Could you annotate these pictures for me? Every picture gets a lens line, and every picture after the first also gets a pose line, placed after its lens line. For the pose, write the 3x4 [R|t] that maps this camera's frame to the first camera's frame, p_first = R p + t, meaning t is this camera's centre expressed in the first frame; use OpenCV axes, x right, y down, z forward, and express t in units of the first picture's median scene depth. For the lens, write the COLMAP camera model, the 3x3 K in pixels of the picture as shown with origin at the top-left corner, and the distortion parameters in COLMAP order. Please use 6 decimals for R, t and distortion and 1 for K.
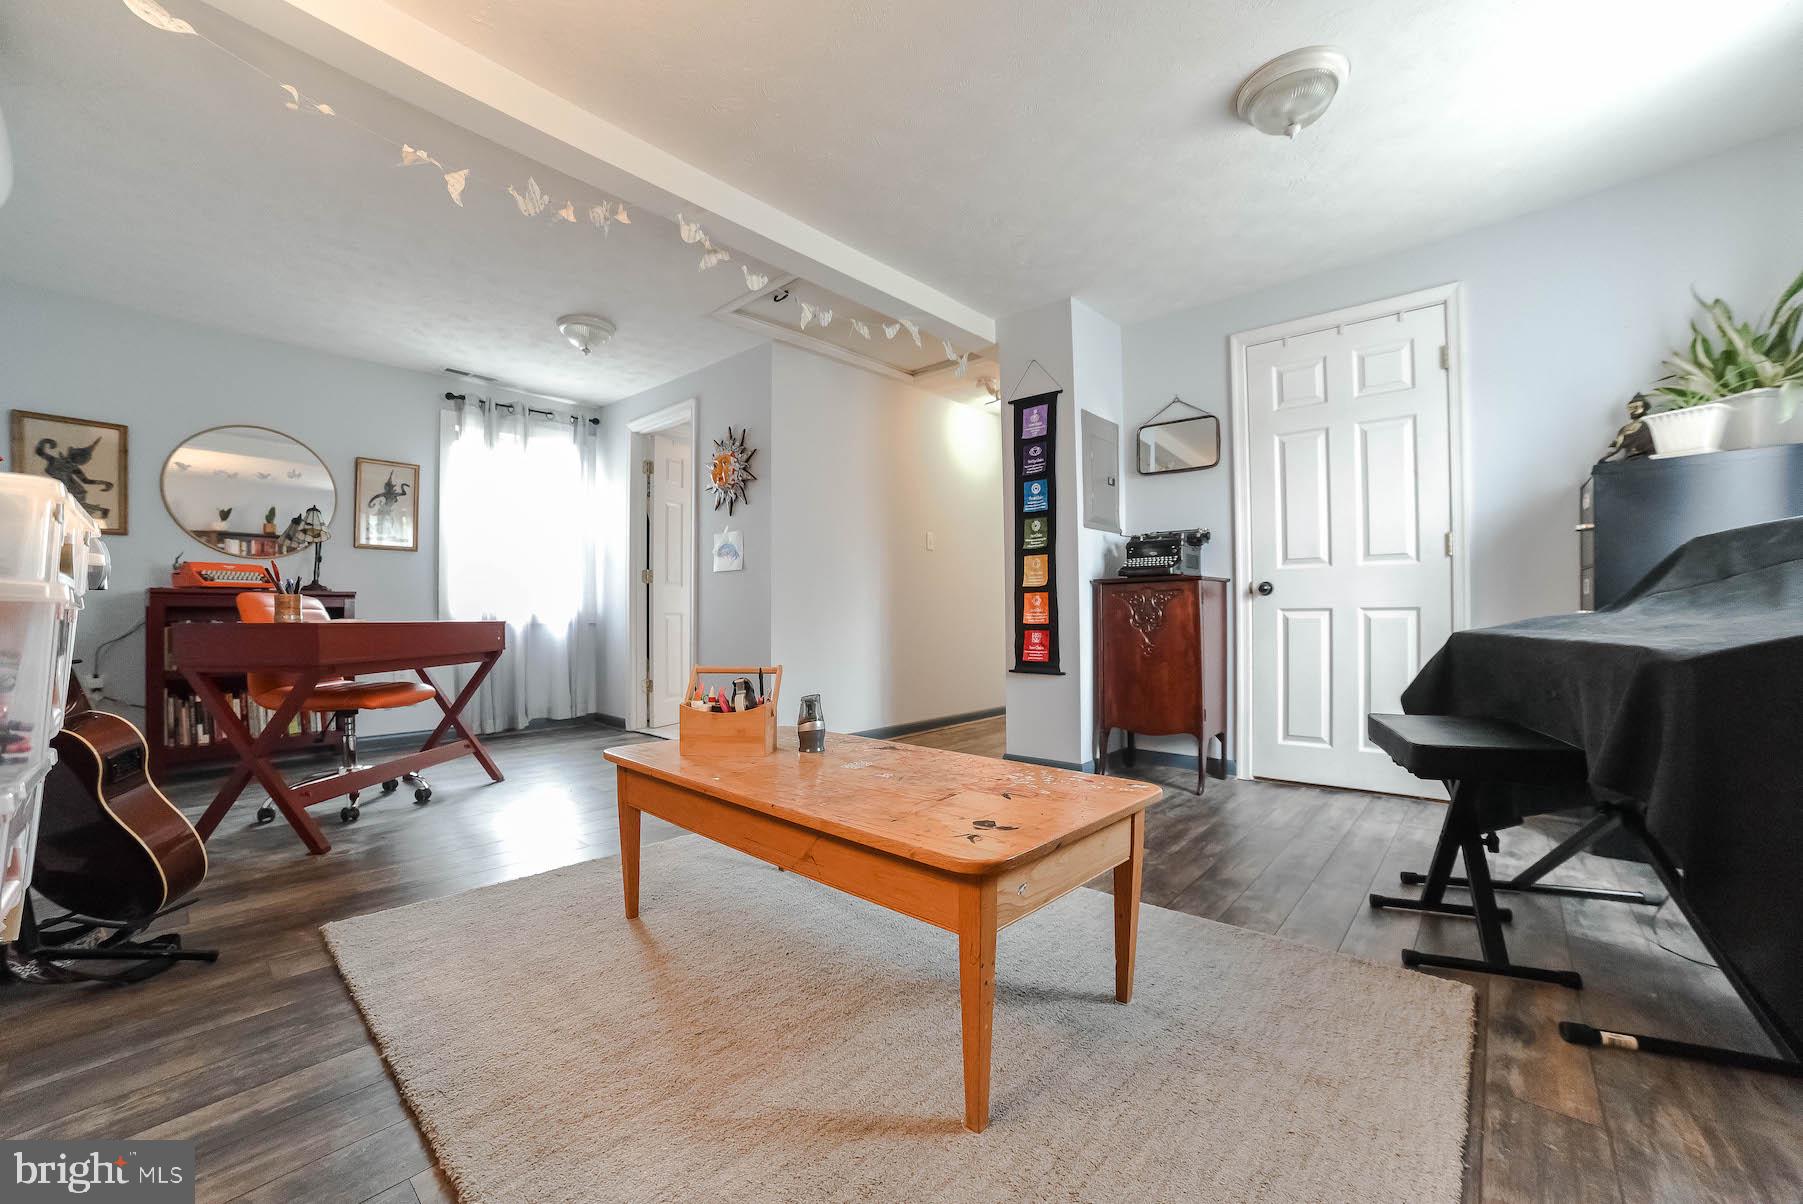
lens RADIAL K [[724.8, 0, 897.2], [0, 724.8, 615.1], [0, 0, 1]] dist [-0.102392, 0.039383]
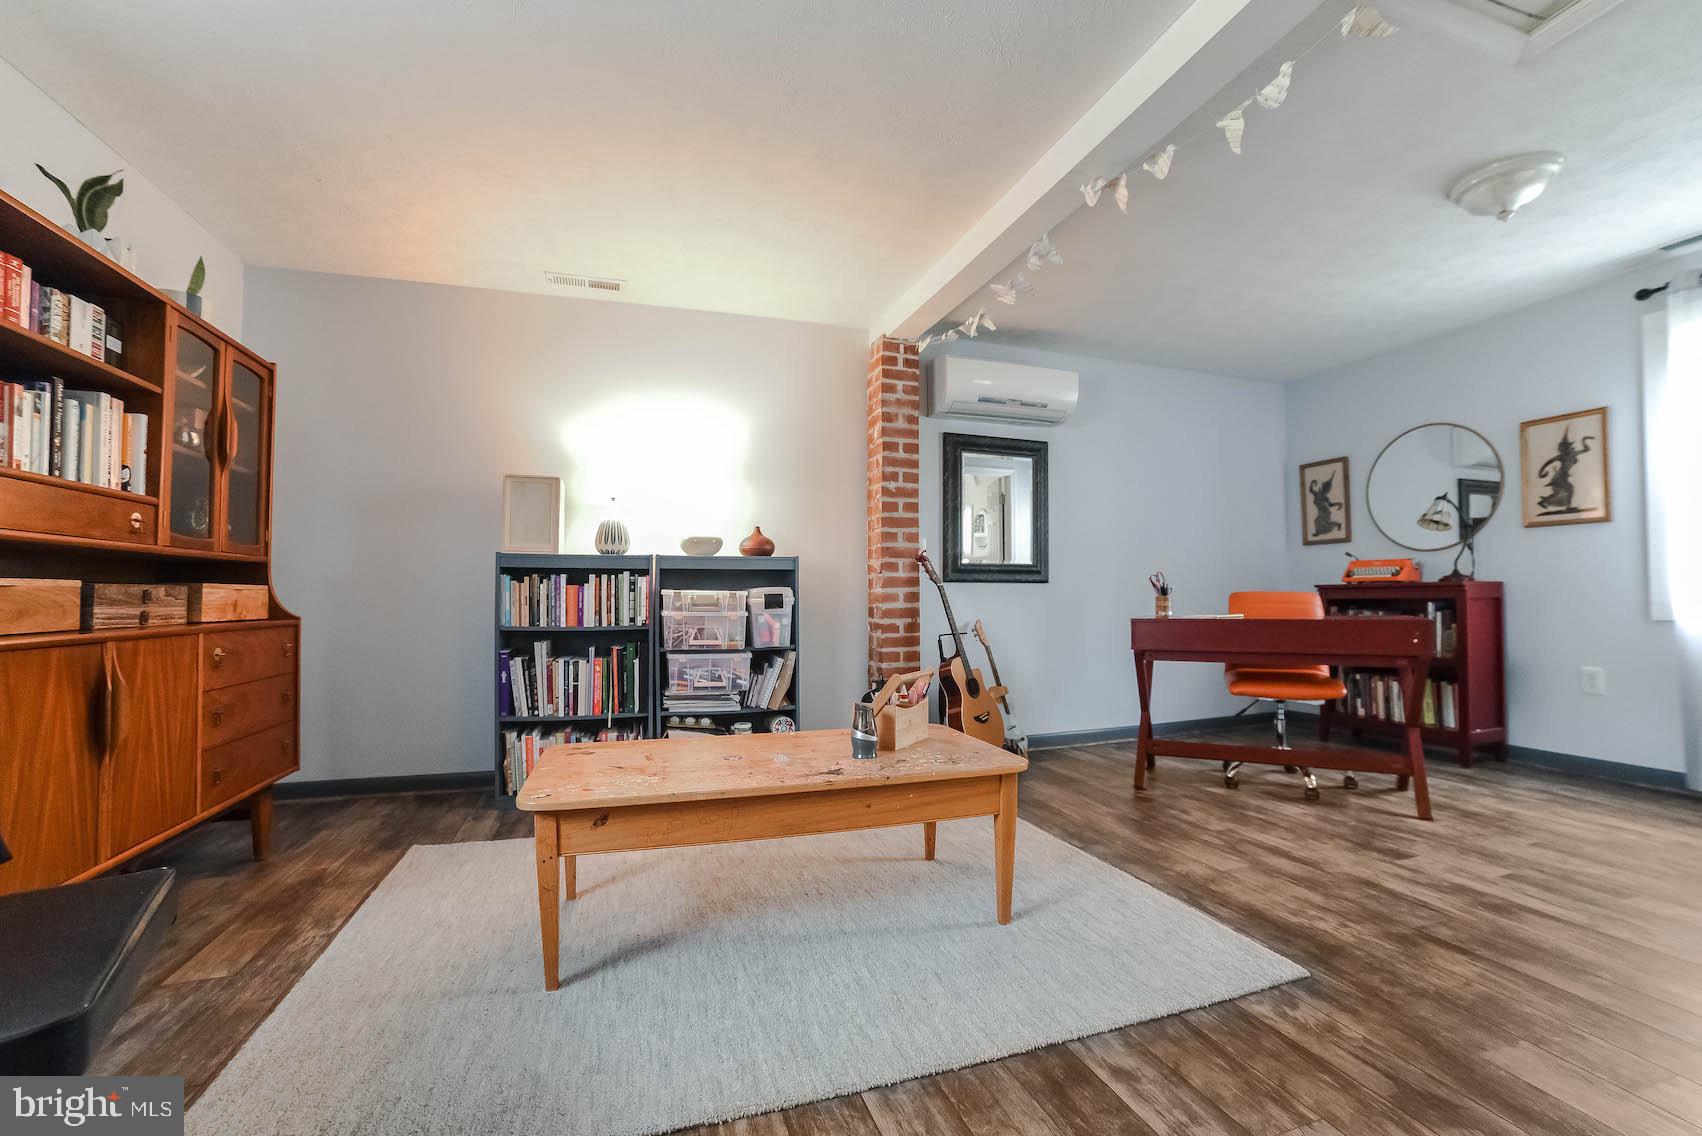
lens RADIAL K [[684.2, 0, 846.9], [0, 684.2, 580.4], [0, 0, 1]] dist [-0.102392, 0.039383]
pose [[-0.494360, -0.017361, -0.869084, 0.390959], [0.011648, 0.999578, -0.026594, -0.022411], [0.869179, -0.023270, -0.493949, 0.760072]]
